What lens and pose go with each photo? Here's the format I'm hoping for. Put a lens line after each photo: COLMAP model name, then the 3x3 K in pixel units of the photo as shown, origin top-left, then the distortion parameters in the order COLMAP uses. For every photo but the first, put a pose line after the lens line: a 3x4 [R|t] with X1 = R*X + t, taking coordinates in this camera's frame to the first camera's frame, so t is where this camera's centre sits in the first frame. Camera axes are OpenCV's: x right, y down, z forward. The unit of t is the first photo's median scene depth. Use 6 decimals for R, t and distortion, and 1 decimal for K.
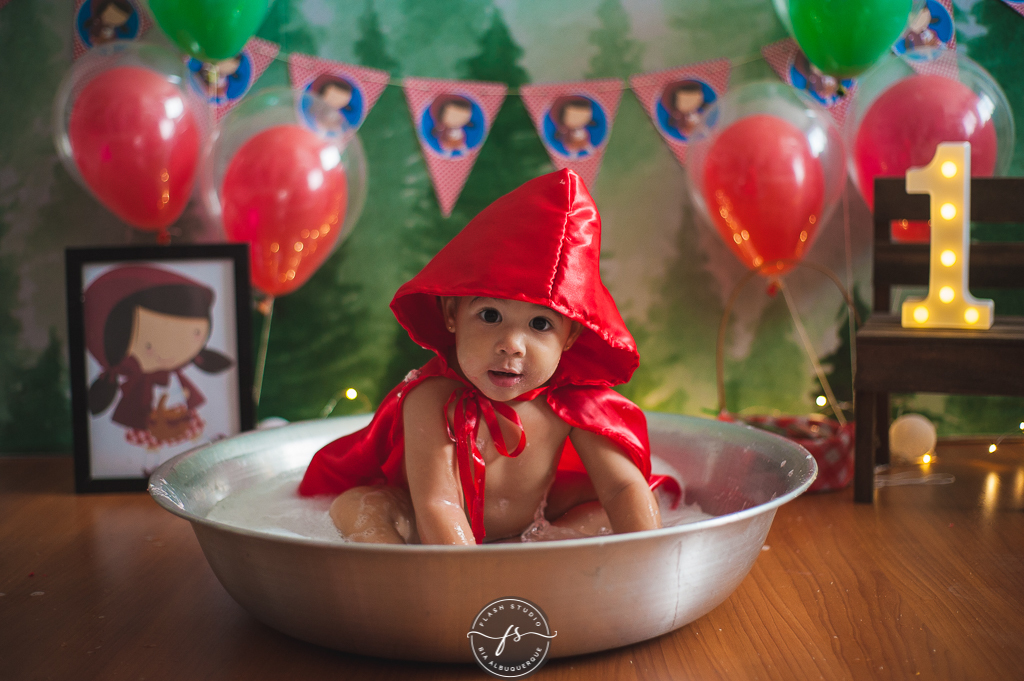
lens RADIAL K [[1496.7, 0, 512.0], [0, 1496.7, 340.5], [0, 0, 1]] dist [-0.090586, -0.027631]
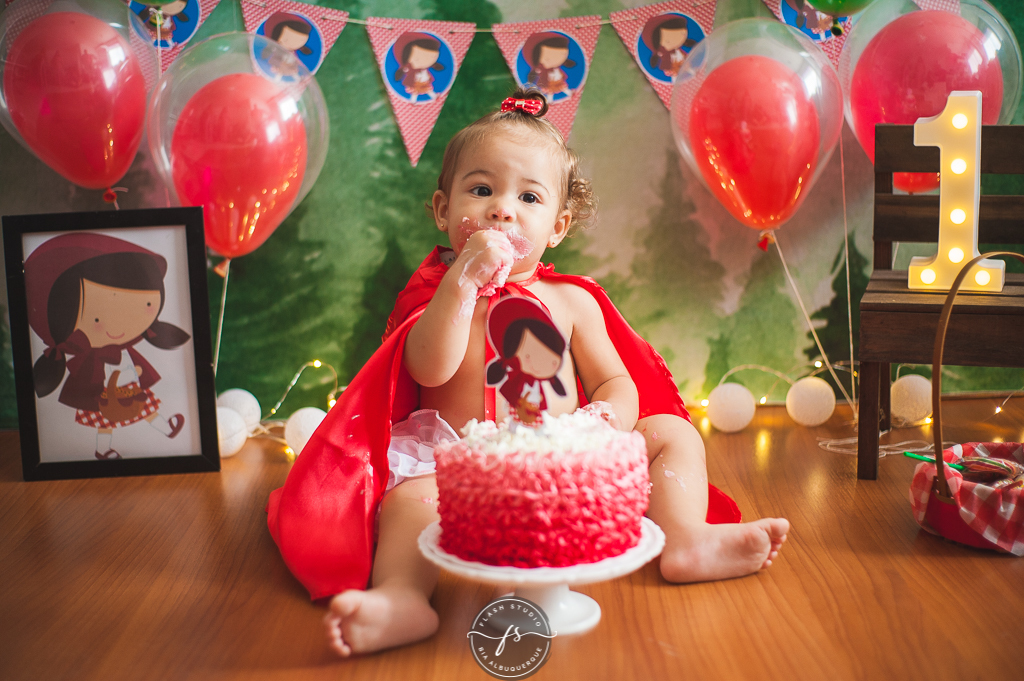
lens RADIAL K [[1496.7, 0, 512.0], [0, 1496.7, 340.5], [0, 0, 1]] dist [-0.090586, -0.027631]
pose [[0.999443, -0.017735, 0.028276, -0.011253], [0.015577, 0.997078, 0.074787, -0.043651], [-0.029520, -0.074304, 0.996799, 0.063259]]
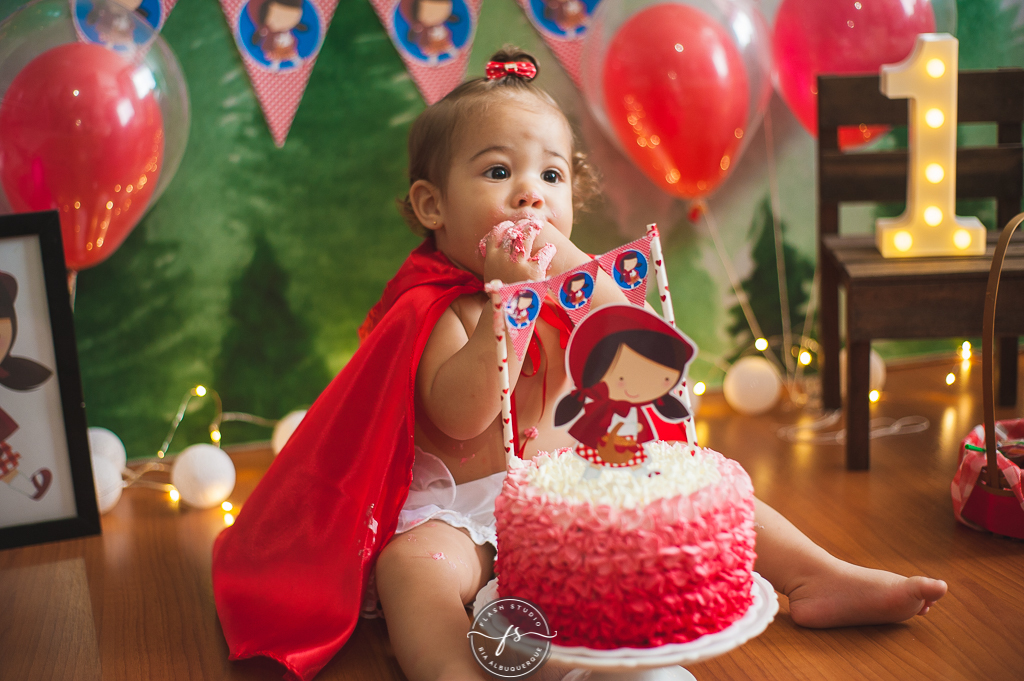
lens RADIAL K [[1496.7, 0, 512.0], [0, 1496.7, 340.5], [0, 0, 1]] dist [-0.090586, -0.027631]
pose [[0.961647, -0.094750, 0.257407, -0.139027], [0.068958, 0.991815, 0.107461, -0.057798], [-0.265482, -0.085589, 0.960309, 0.206219]]
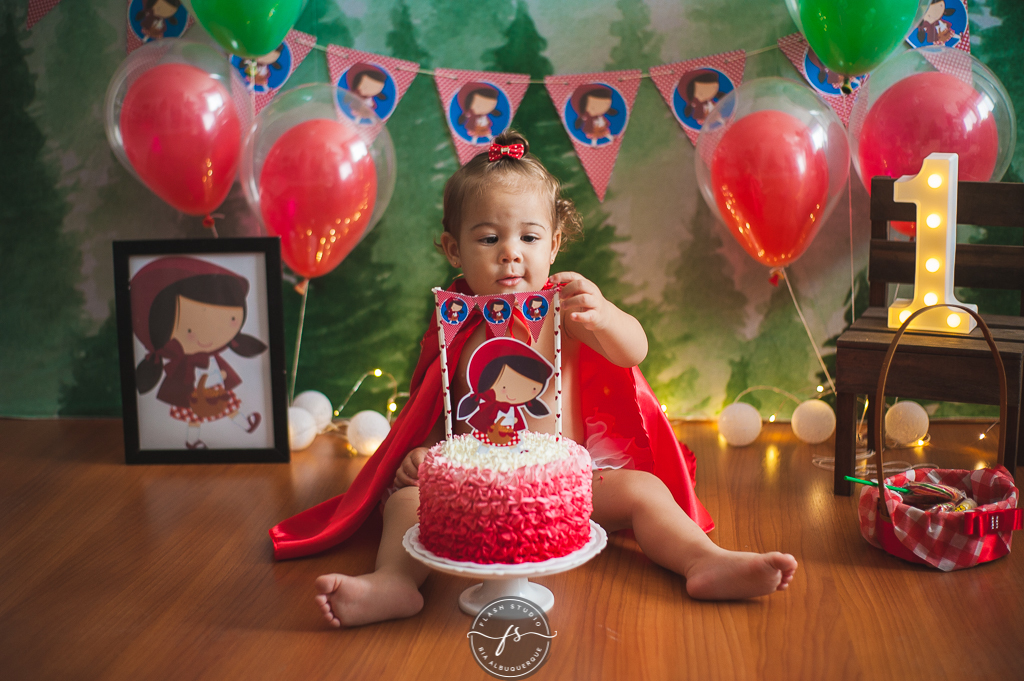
lens RADIAL K [[1496.7, 0, 512.0], [0, 1496.7, 340.5], [0, 0, 1]] dist [-0.090586, -0.027631]
pose [[0.996267, 0.015084, -0.084994, 0.075217], [-0.007421, 0.995935, 0.089774, -0.079646], [0.086003, -0.088808, 0.992329, -0.056697]]
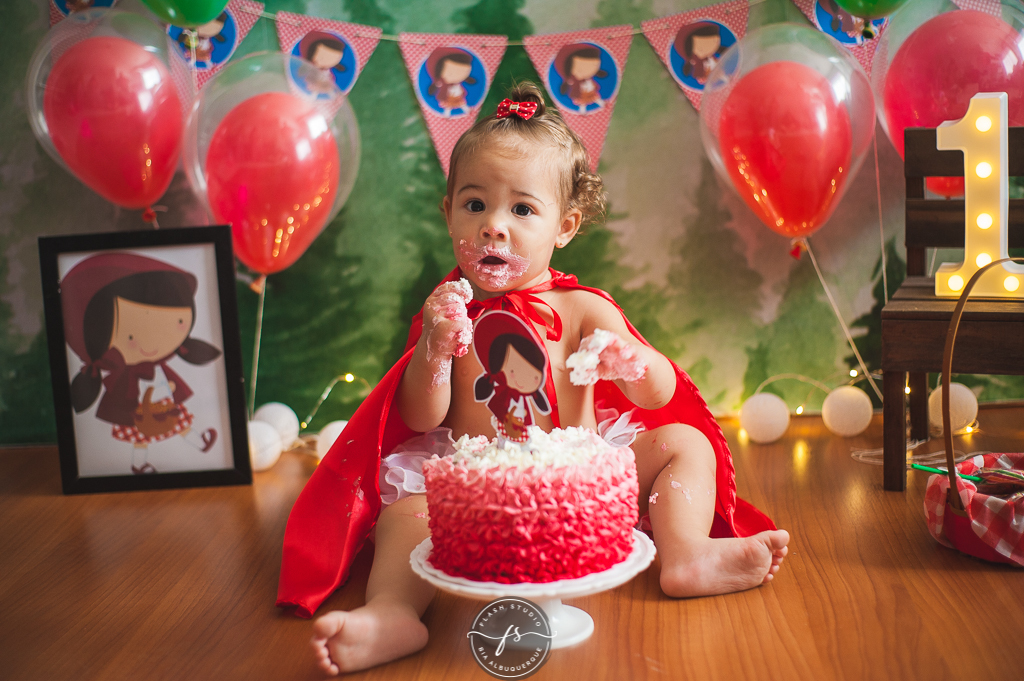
lens RADIAL K [[1496.7, 0, 512.0], [0, 1496.7, 340.5], [0, 0, 1]] dist [-0.090586, -0.027631]
pose [[0.997943, -0.029237, -0.057045, 0.046345], [0.033126, 0.997104, 0.068458, -0.045789], [0.054878, -0.070207, 0.996022, 0.063158]]
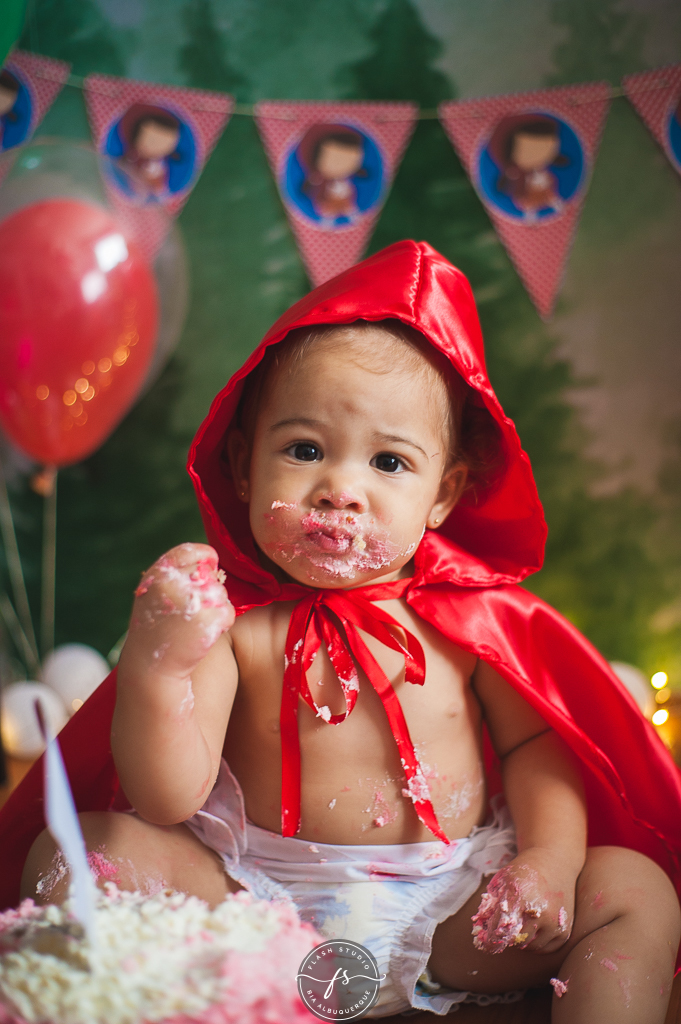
lens RADIAL K [[1496.7, 0, 340.5], [0, 1496.7, 512.0], [0, 0, 1]] dist [-0.090586, -0.027631]
pose [[0.965574, 0.006355, -0.260050, 0.124022], [0.033214, 0.988507, 0.147483, -0.097691], [0.257999, -0.151043, 0.954266, 0.393943]]
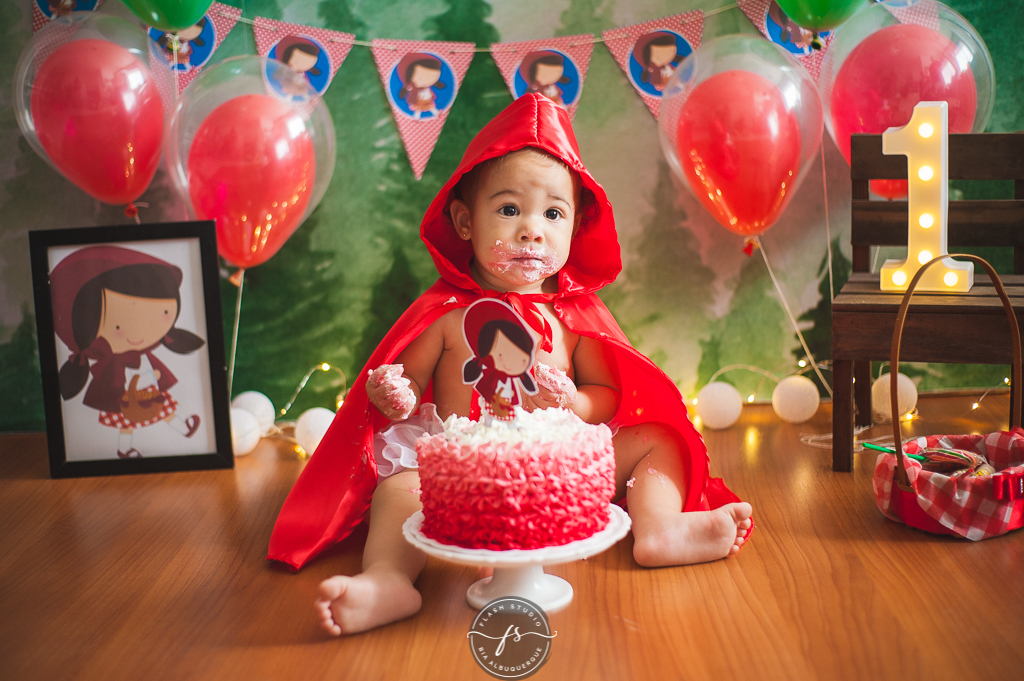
lens RADIAL K [[1496.7, 0, 512.0], [0, 1496.7, 340.5], [0, 0, 1]] dist [-0.090586, -0.027631]
pose [[0.999628, -0.026583, -0.006108, 0.020961], [0.026934, 0.997359, 0.067454, -0.042301], [0.004298, -0.067594, 0.997704, 0.013542]]
